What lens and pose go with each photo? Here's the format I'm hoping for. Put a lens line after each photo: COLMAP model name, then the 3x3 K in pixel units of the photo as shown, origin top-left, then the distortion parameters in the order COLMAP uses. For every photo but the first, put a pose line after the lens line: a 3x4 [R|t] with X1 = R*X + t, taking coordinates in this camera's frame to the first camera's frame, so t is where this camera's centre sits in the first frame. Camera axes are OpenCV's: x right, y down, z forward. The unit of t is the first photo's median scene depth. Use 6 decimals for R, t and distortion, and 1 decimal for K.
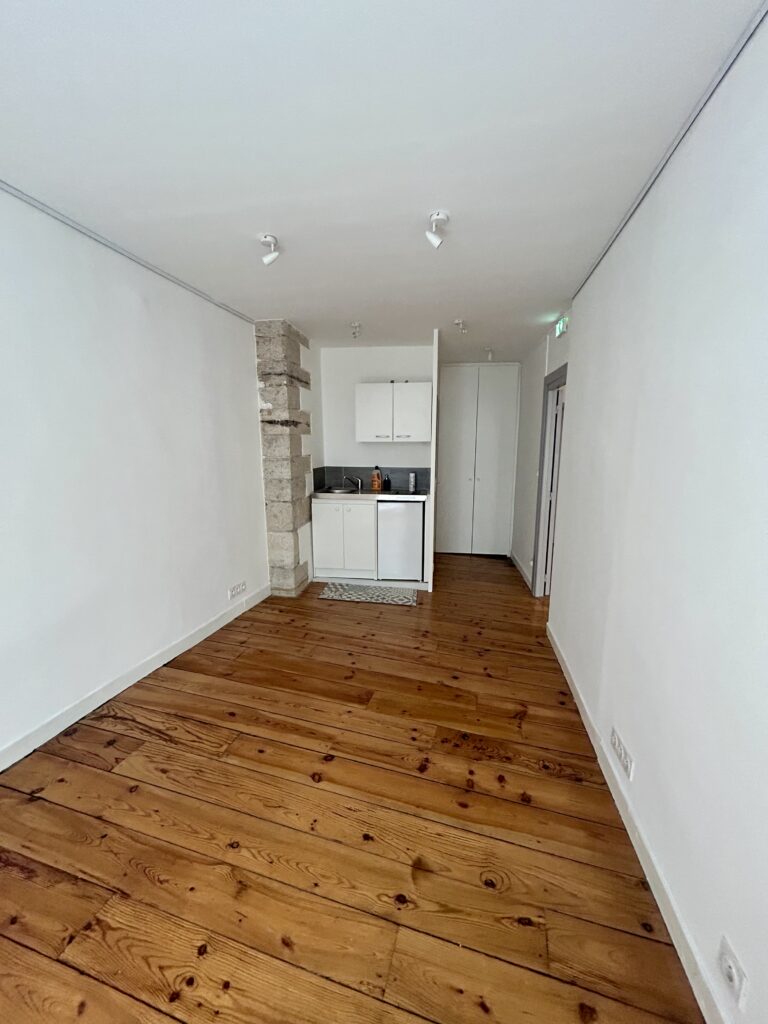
lens RADIAL K [[409.3, 0, 389.1], [0, 409.3, 513.1], [0, 0, 1]] dist [0.001582, 0.000039]
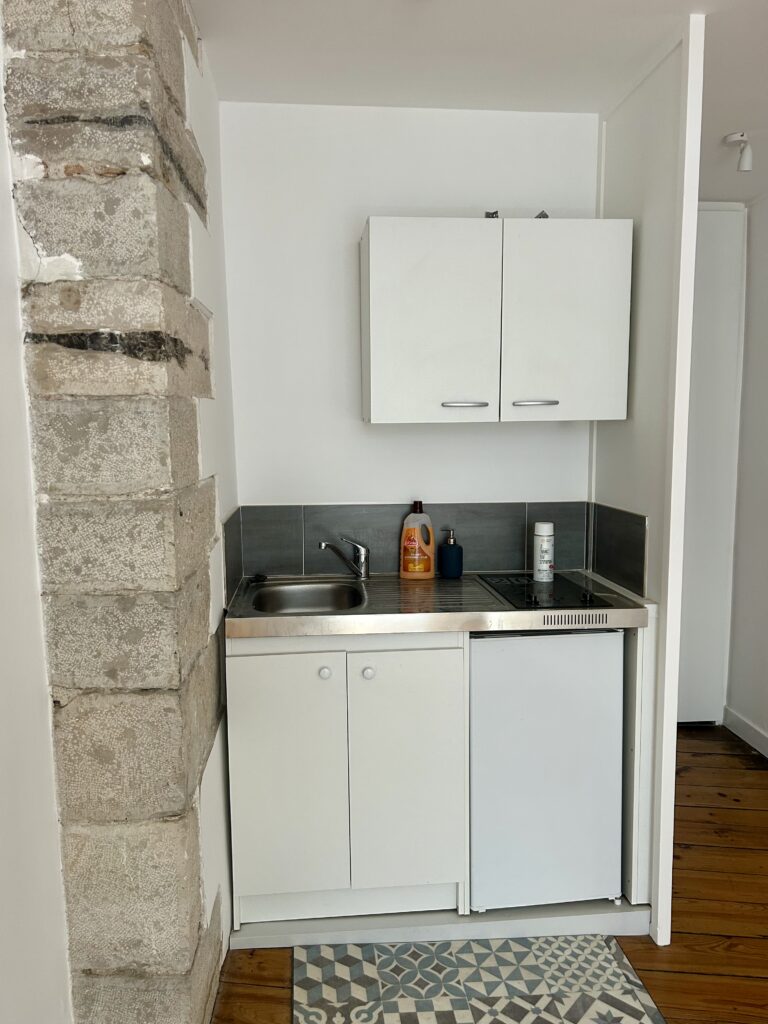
lens RADIAL K [[768.7, 0, 380.7], [0, 768.7, 514.1], [0, 0, 1]] dist [0.038983, -0.043880]
pose [[0.978260, -0.035847, 0.204258, -0.212263], [0.044947, 0.998185, -0.040089, -0.102648], [-0.202450, 0.048398, 0.978096, 0.551288]]
